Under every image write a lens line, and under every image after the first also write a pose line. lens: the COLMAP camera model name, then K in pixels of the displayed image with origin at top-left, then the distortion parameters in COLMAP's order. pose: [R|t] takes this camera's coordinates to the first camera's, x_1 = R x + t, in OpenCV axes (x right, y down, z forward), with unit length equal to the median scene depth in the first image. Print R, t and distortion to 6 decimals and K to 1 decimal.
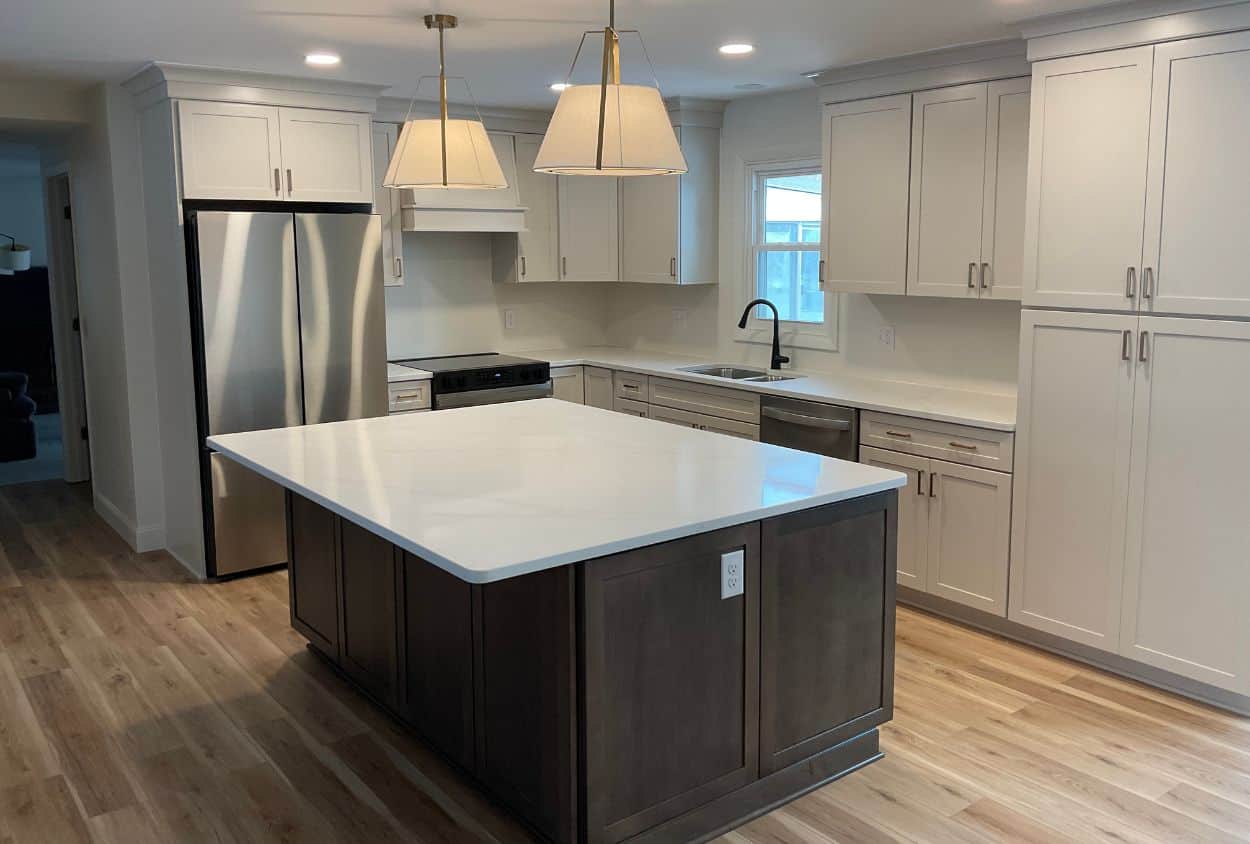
lens RADIAL K [[1020.1, 0, 592.1], [0, 1020.1, 386.1], [0, 0, 1]] dist [0.057184, -0.102902]
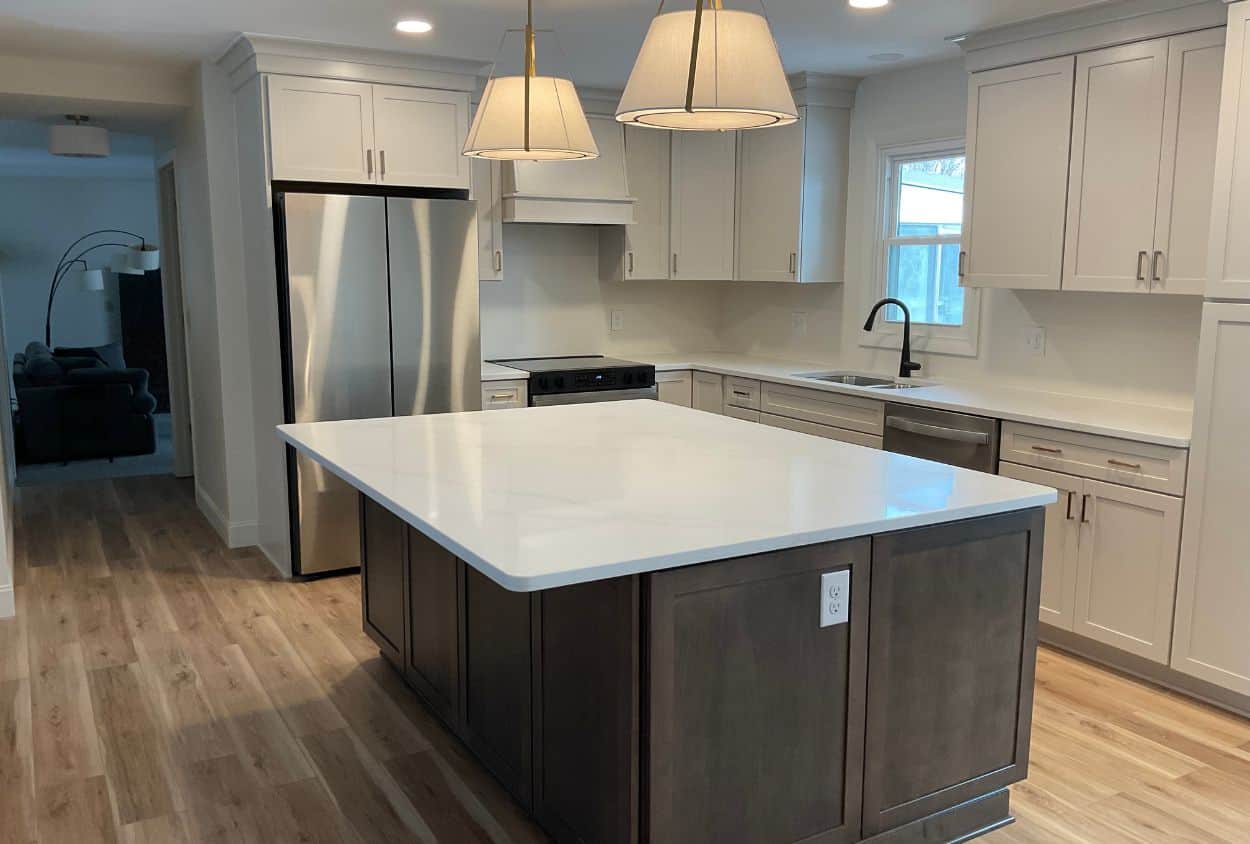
lens RADIAL K [[1020.1, 0, 597.6], [0, 1020.1, 427.2], [0, 0, 1]] dist [0.057184, -0.102902]
pose [[0.992650, 0.029927, -0.117264, 0.025593], [-0.027451, 0.999366, 0.022674, 0.020606], [0.117868, -0.019288, 0.992842, 0.098740]]
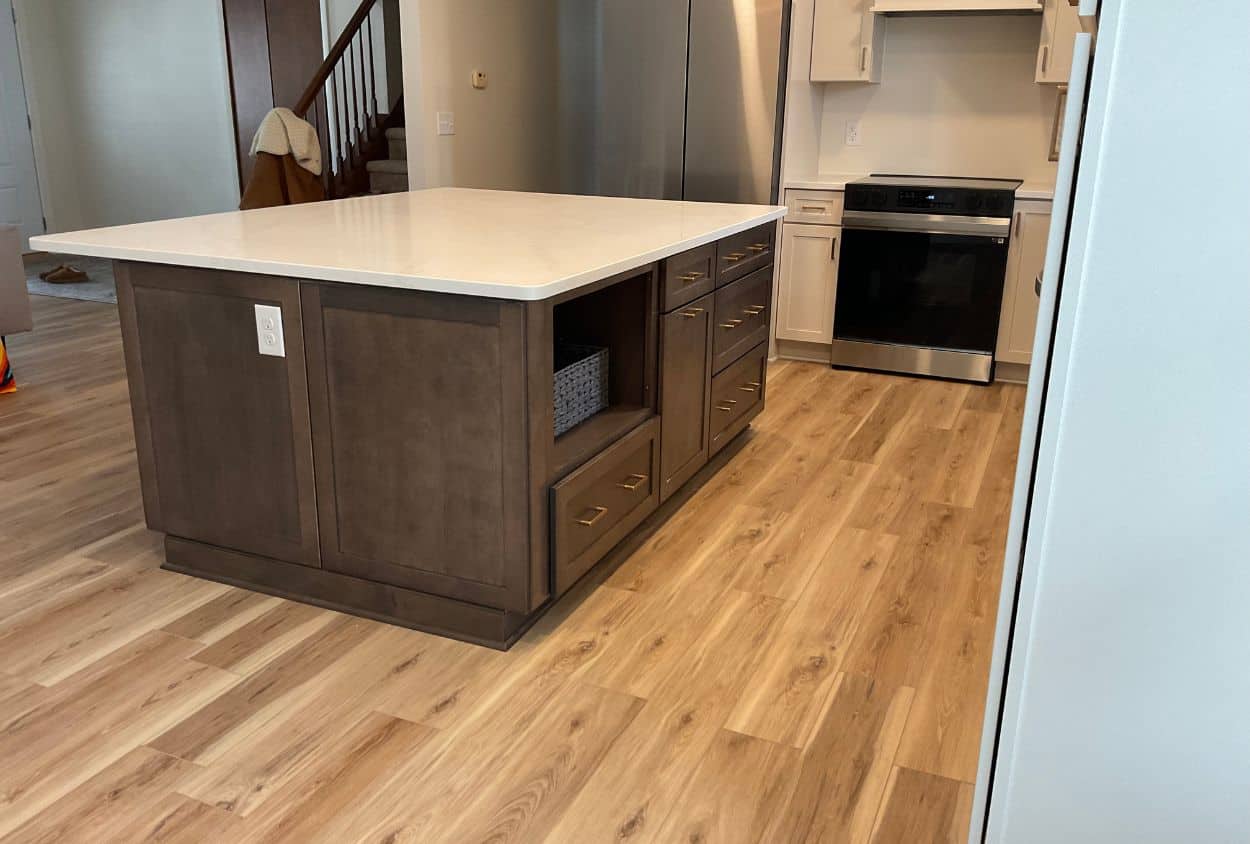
lens RADIAL K [[1020.1, 0, 618.2], [0, 1020.1, 422.9], [0, 0, 1]] dist [0.057184, -0.102902]
pose [[0.496049, 0.275830, -0.823318, 0.721665], [-0.139253, 0.961200, 0.238124, 0.002576], [0.857055, -0.003472, 0.515212, 0.542323]]
